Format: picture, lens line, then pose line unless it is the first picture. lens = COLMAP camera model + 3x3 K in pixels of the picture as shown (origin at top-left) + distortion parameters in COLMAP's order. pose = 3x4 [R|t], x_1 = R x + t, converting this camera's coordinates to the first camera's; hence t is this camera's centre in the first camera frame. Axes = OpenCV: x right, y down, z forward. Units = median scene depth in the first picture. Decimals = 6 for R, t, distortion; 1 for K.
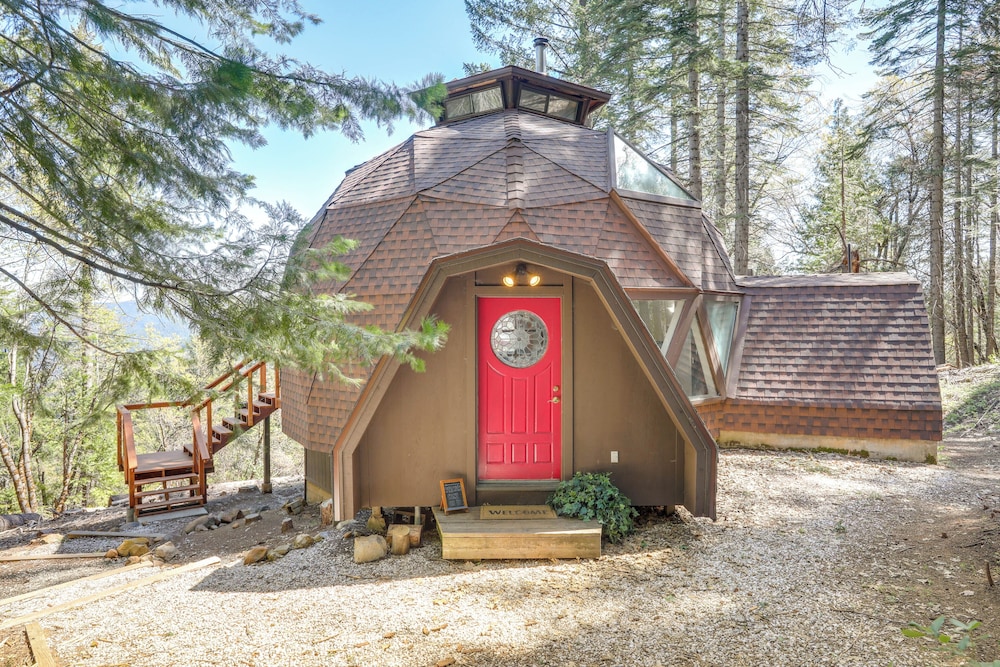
lens RADIAL K [[702.7, 0, 500.0], [0, 702.7, 333.5], [0, 0, 1]] dist [0.002717, -0.000831]
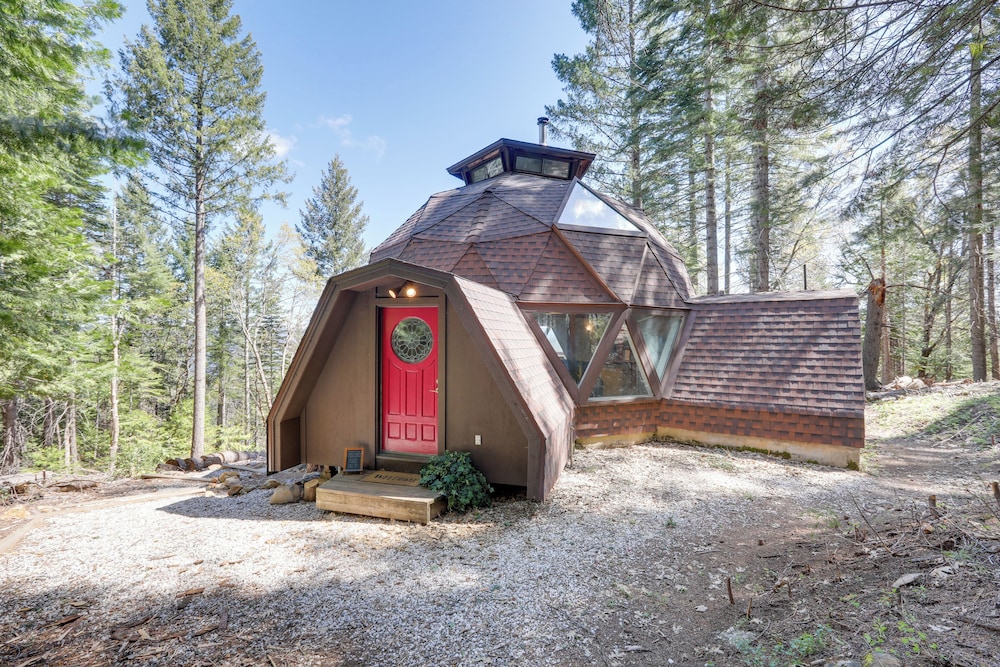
lens RADIAL K [[487.6, 0, 469.7], [0, 487.6, 337.5], [0, 0, 1]] dist [-0.020318, 0.000494]
pose [[0.951234, 0.007364, -0.308383, 0.274664], [-0.015048, 0.999633, -0.022545, 0.014690], [0.308104, 0.026086, 0.950995, 0.141330]]
